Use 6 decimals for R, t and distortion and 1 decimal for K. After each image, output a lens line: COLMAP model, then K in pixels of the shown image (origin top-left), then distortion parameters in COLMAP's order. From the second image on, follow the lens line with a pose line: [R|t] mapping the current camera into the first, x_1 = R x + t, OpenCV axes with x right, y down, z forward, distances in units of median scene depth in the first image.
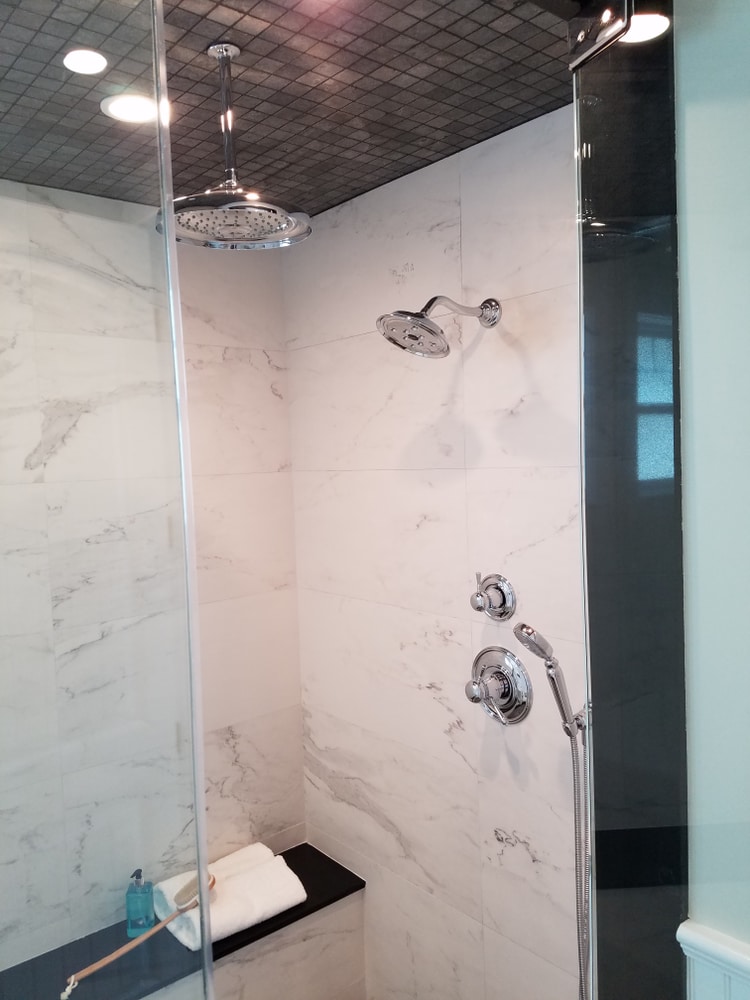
lens RADIAL K [[780.7, 0, 353.3], [0, 780.7, 495.1], [0, 0, 1]] dist [0.270263, -0.514329]
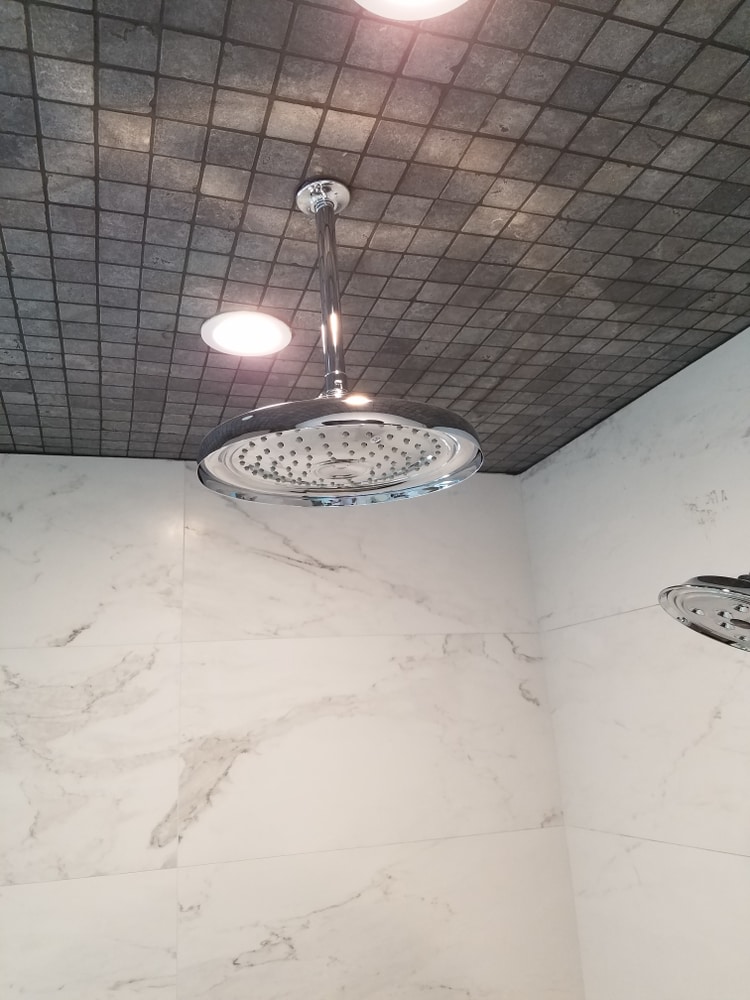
lens RADIAL K [[773.3, 0, 354.4], [0, 773.3, 503.5], [0, 0, 1]] dist [0.201874, -0.372752]
pose [[0.923471, -0.121964, -0.363768, 0.035630], [0.005961, 0.952574, -0.304247, -0.105332], [0.383623, 0.278795, 0.880401, 0.389149]]
